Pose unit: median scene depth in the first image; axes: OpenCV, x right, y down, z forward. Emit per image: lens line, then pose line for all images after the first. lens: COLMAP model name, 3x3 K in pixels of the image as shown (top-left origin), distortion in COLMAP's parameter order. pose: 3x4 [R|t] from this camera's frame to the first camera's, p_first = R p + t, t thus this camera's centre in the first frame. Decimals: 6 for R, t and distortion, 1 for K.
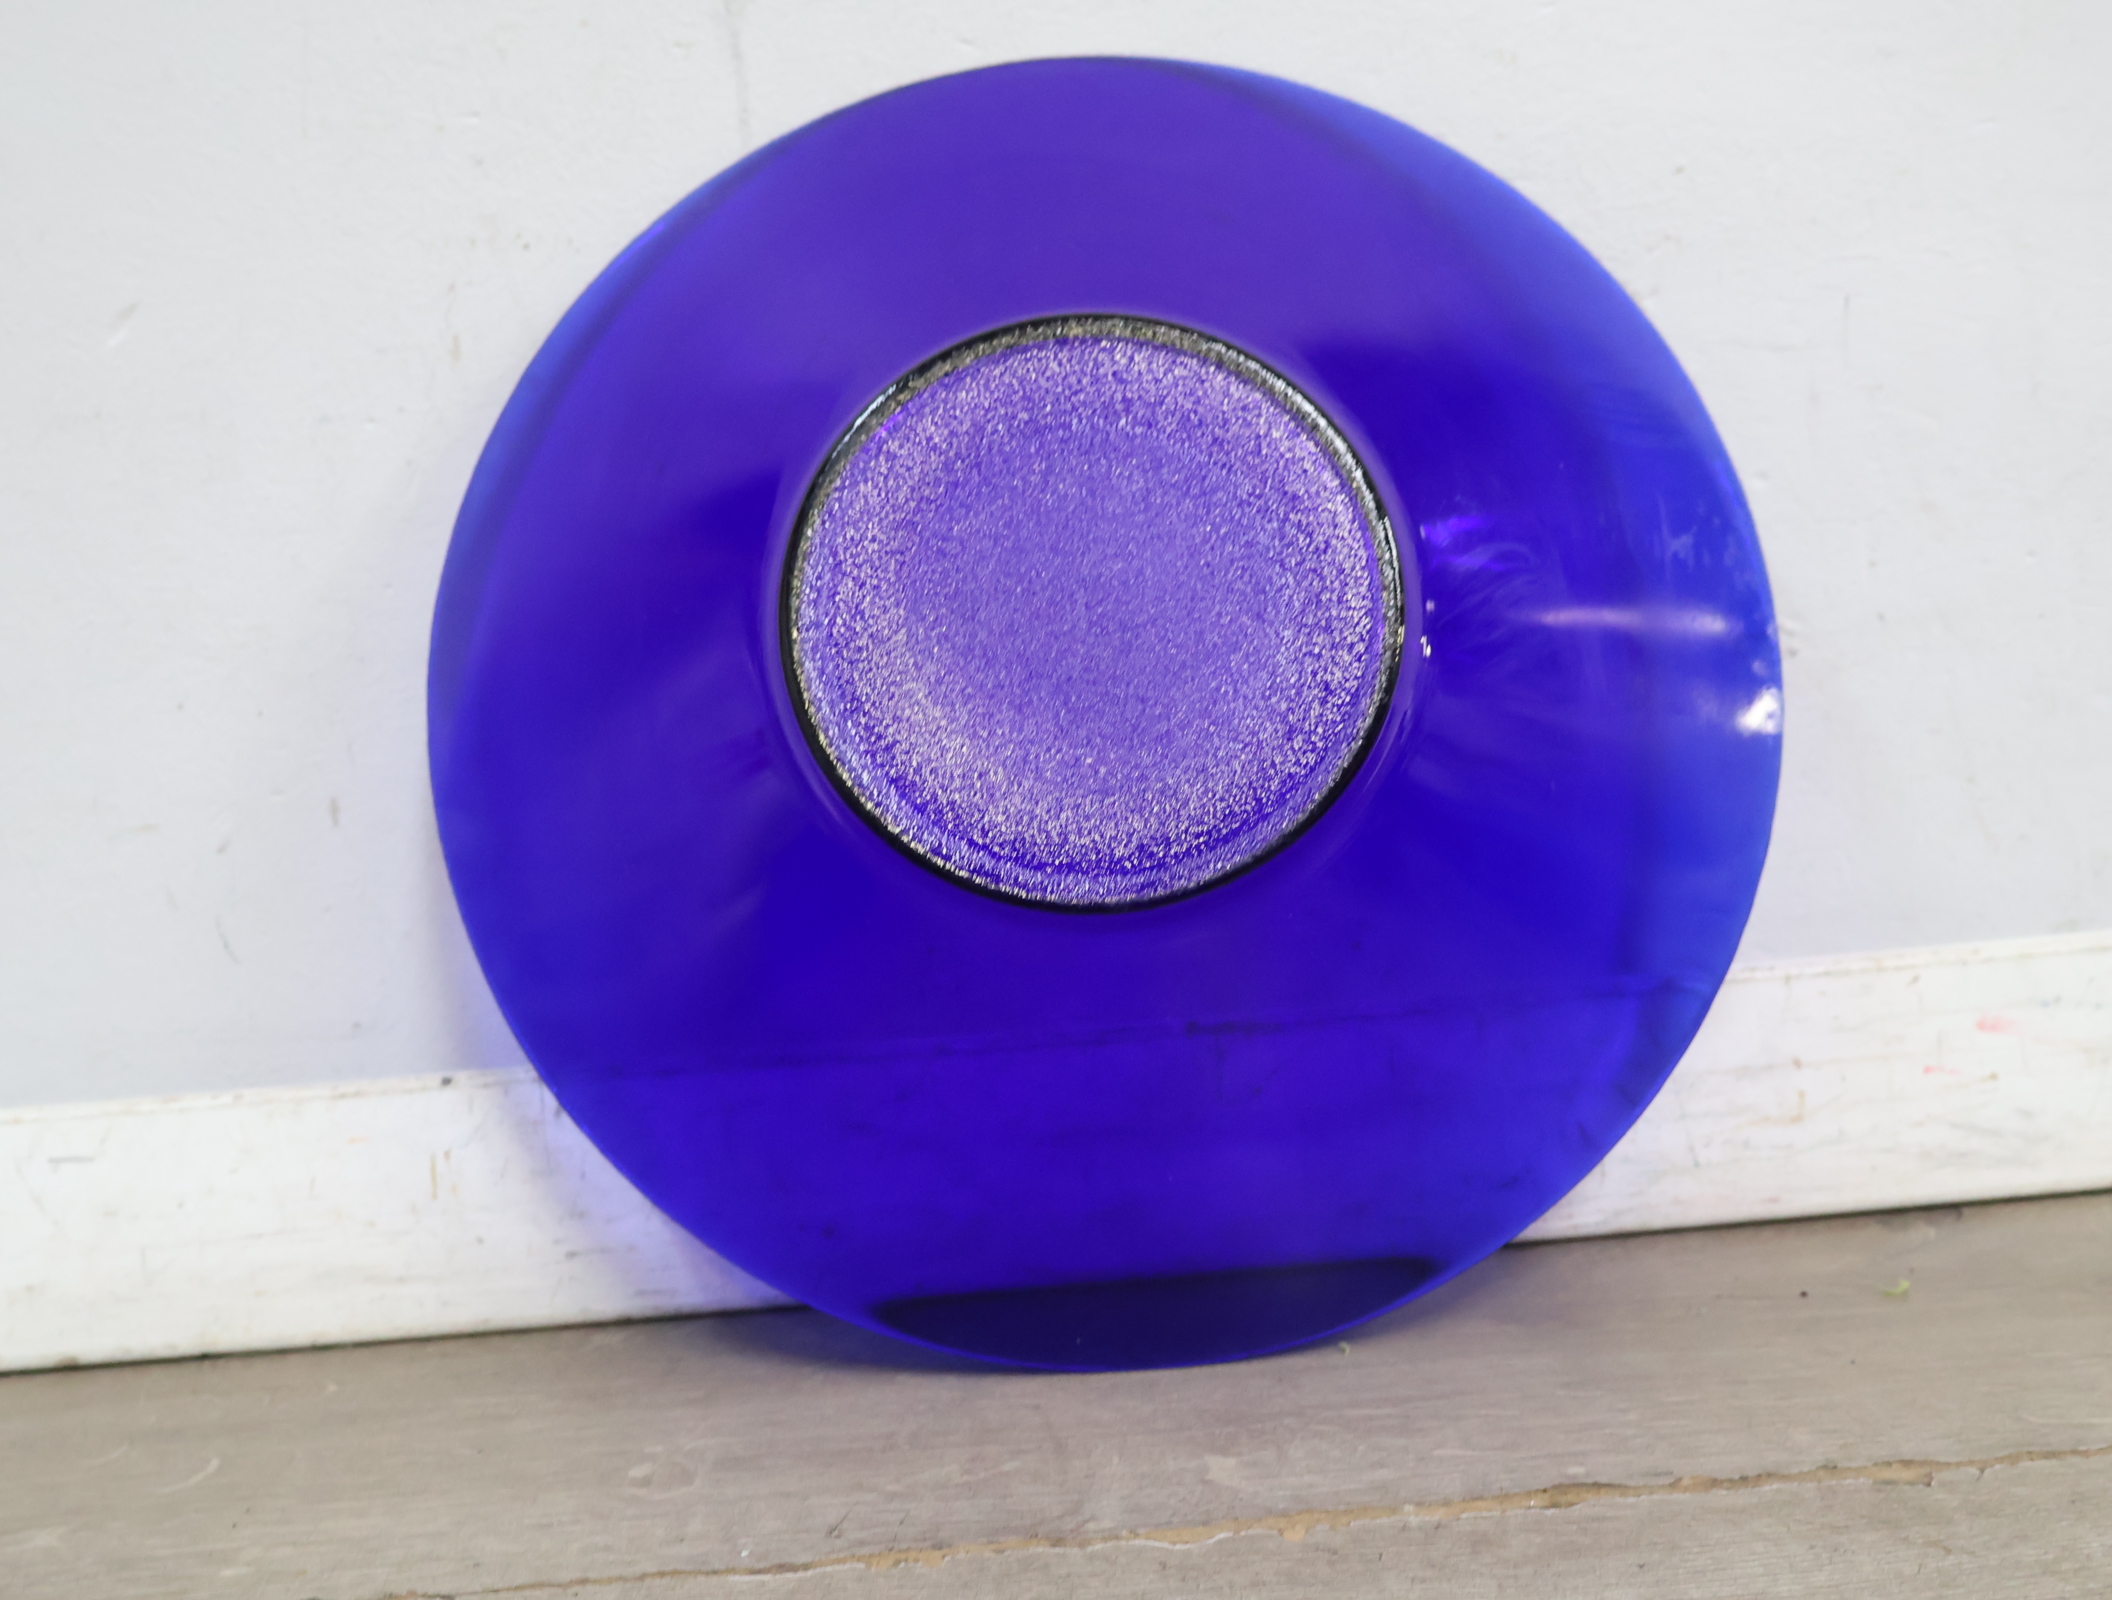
lens RADIAL K [[2403.8, 0, 1049.8], [0, 2403.8, 787.8], [0, 0, 1]] dist [0.007169, 0.000000]
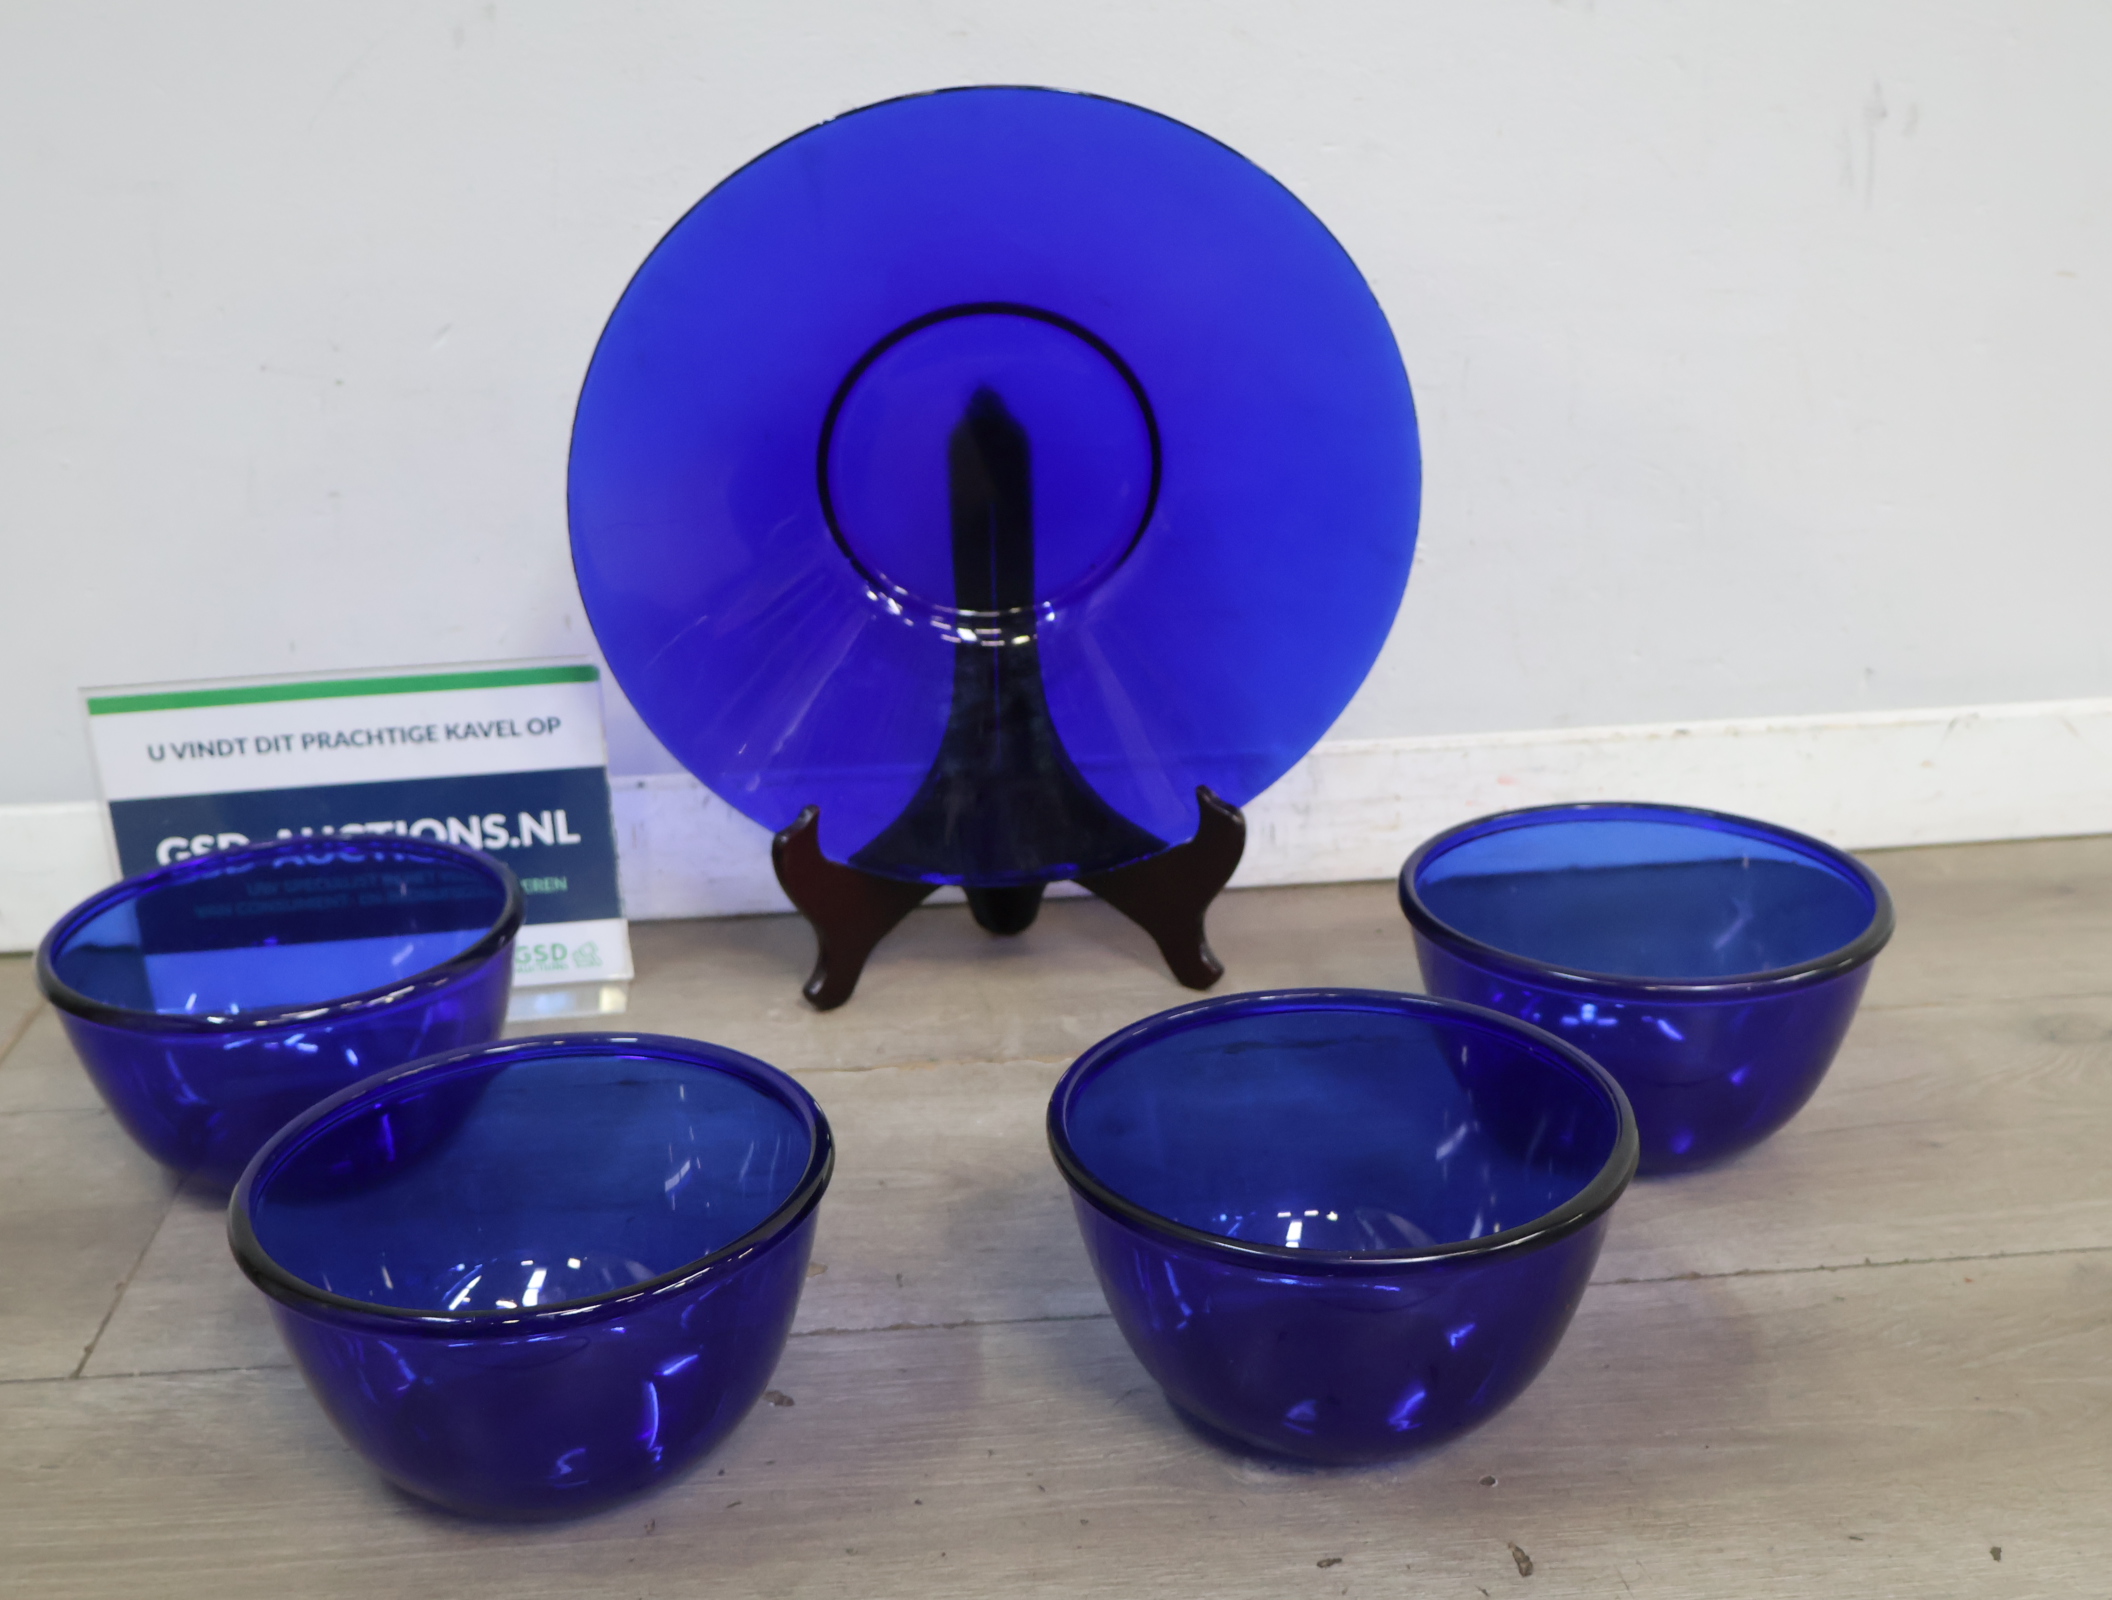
lens RADIAL K [[2403.8, 0, 1044.2], [0, 2403.8, 817.8], [0, 0, 1]] dist [0.007169, 0.000000]
pose [[0.997453, 0.030762, 0.064354, -0.068813], [-0.046716, 0.963528, 0.263500, -0.337693], [-0.053901, -0.265835, 0.962511, -0.730854]]
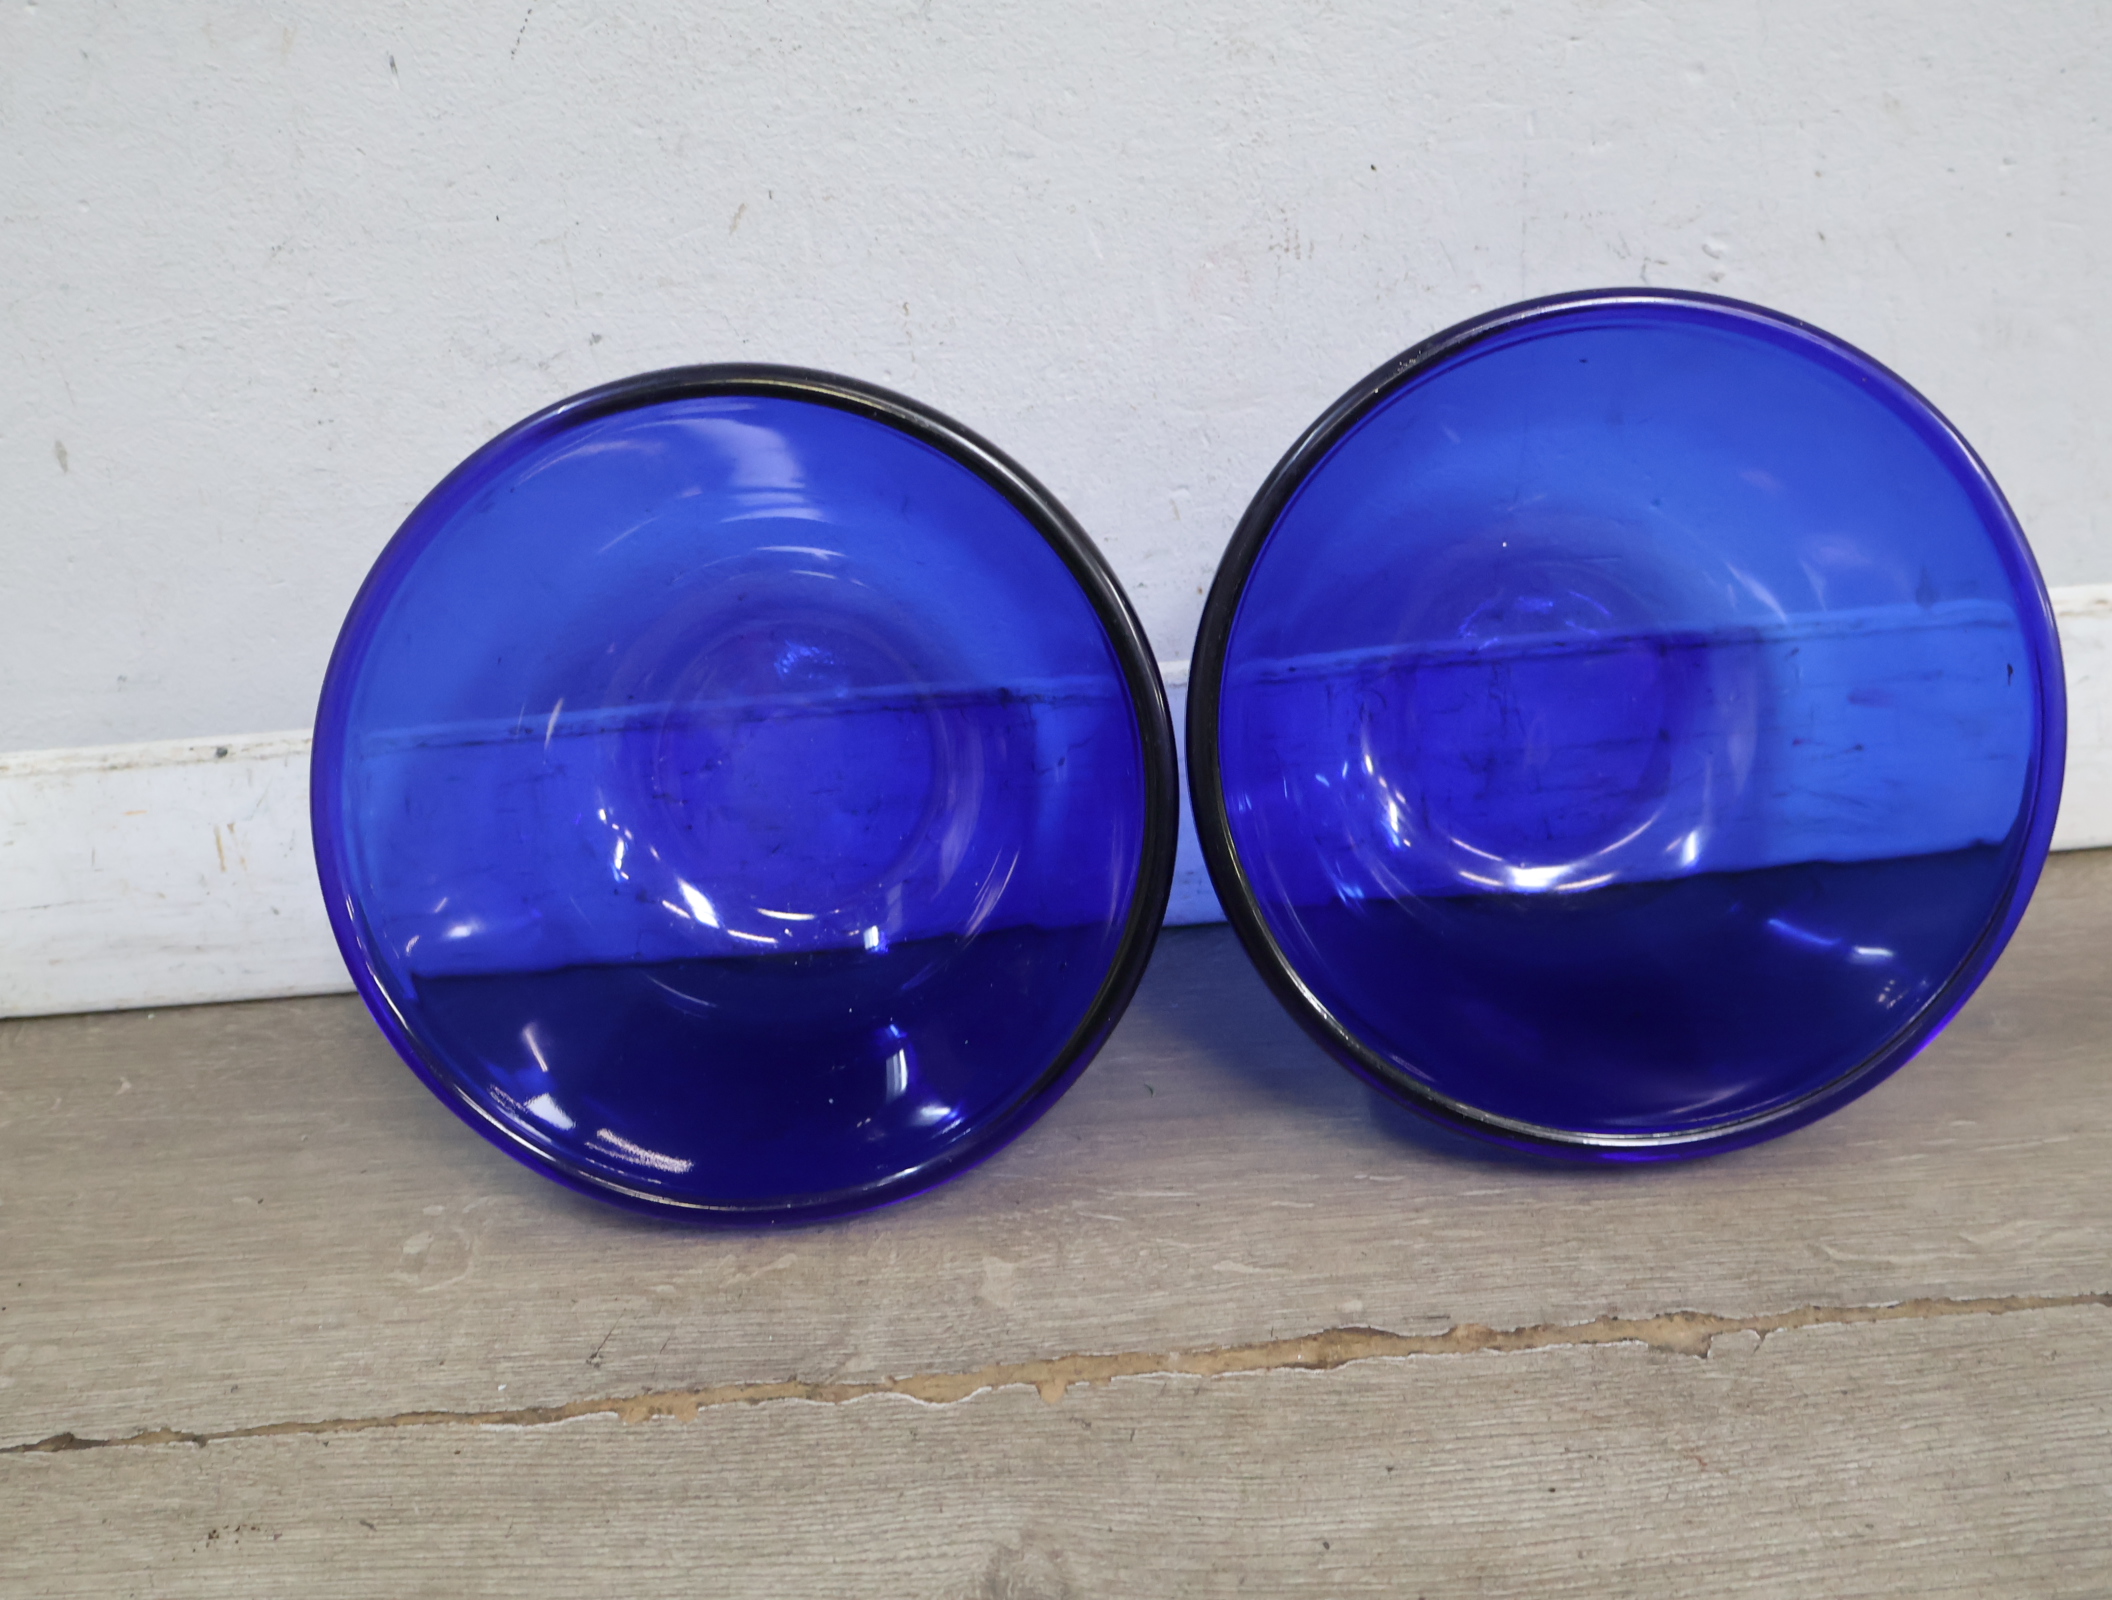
lens RADIAL K [[2403.8, 0, 1055.1], [0, 2403.8, 806.6], [0, 0, 1]] dist [0.007169, 0.000000]
pose [[0.999978, 0.002991, -0.005891, 0.080967], [-0.000684, 0.933717, 0.358012, -0.198102], [0.006572, -0.358000, 0.933699, 0.128026]]
